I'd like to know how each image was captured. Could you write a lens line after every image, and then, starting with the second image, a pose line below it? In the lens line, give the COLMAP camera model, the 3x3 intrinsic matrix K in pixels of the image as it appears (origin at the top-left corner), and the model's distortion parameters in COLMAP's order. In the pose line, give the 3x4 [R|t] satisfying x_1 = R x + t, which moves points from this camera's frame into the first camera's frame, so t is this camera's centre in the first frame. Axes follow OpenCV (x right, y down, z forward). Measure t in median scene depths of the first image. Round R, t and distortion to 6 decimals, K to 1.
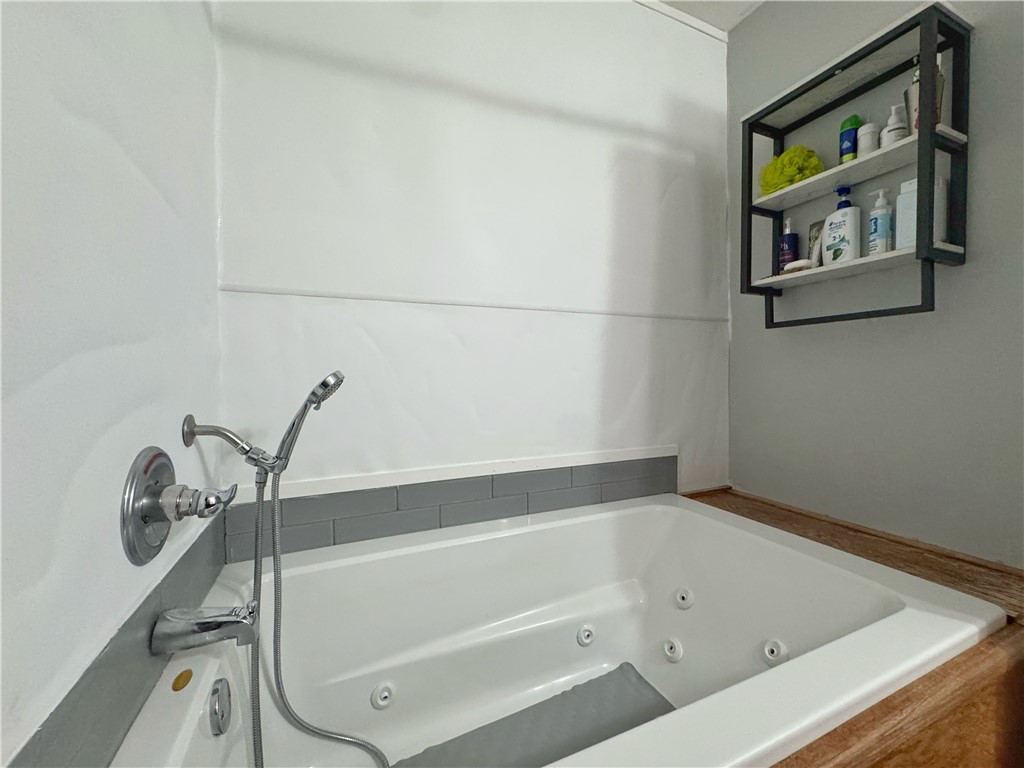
lens RADIAL K [[409.0, 0, 512.0], [0, 409.0, 384.0], [0, 0, 1]] dist [-0.002383, 0.000217]
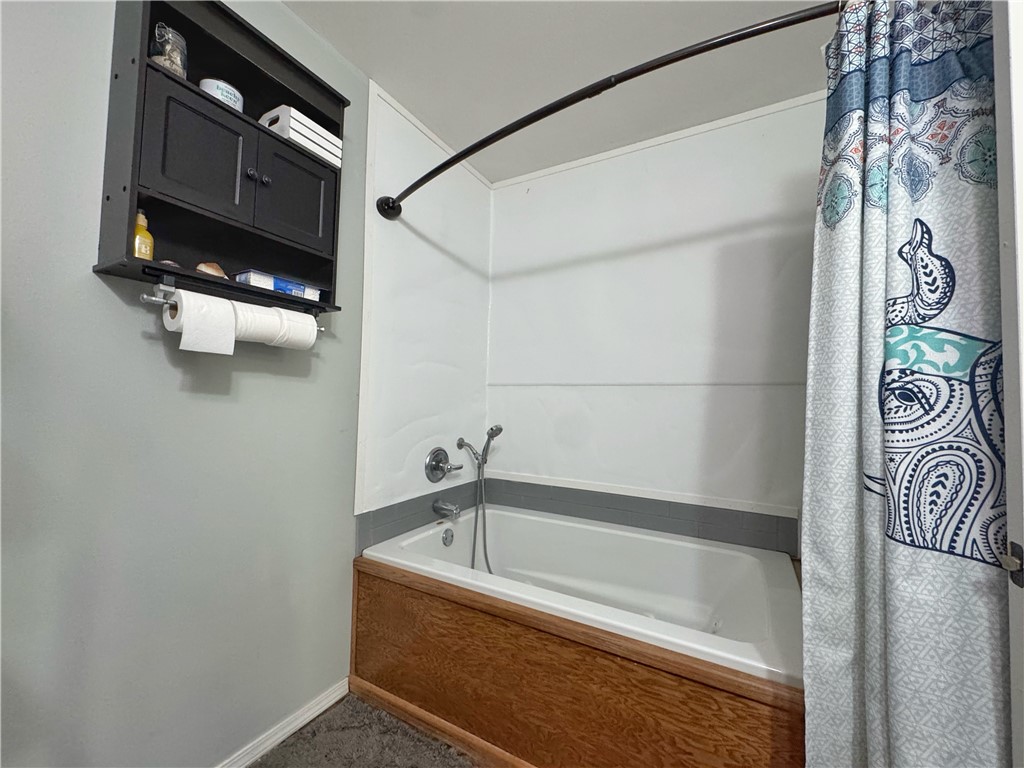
lens RADIAL K [[409.0, 0, 512.0], [0, 409.0, 384.0], [0, 0, 1]] dist [-0.002383, 0.000217]
pose [[0.603638, -0.008207, -0.797216, 1.261826], [-0.037861, 0.998524, -0.038948, -0.151458], [0.796359, 0.053694, 0.602436, -0.320717]]
